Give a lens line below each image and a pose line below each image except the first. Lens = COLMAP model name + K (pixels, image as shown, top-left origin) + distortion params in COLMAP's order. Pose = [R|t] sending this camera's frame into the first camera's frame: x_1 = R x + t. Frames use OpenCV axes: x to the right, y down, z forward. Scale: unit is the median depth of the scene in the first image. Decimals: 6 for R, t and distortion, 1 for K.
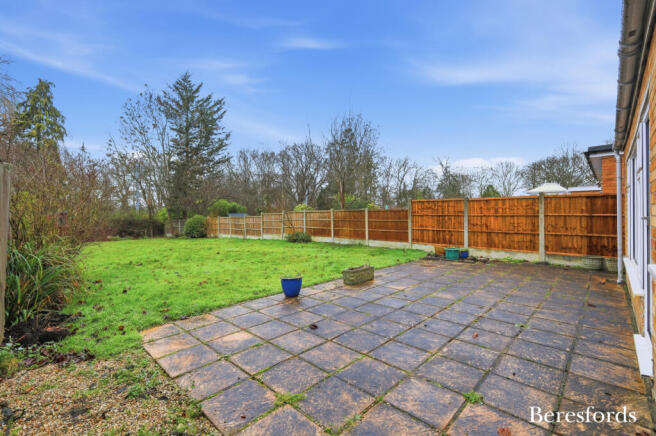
lens RADIAL K [[292.3, 0, 328.4], [0, 292.3, 214.4], [0, 0, 1]] dist [-0.001347, -0.000405]
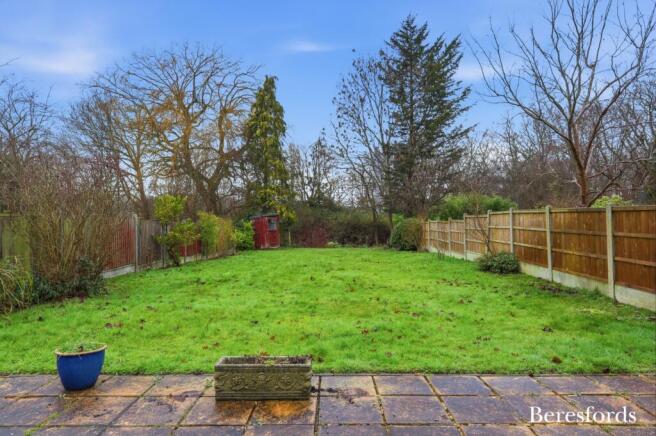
lens RADIAL K [[422.0, 0, 328.0], [0, 422.0, 218.0], [0, 0, 1]] dist [-0.007660, -0.000769]
pose [[0.678152, 0.002536, -0.734918, 0.170653], [0.003586, 0.999971, 0.006760, -0.003754], [0.734913, -0.007220, 0.678123, 0.200751]]
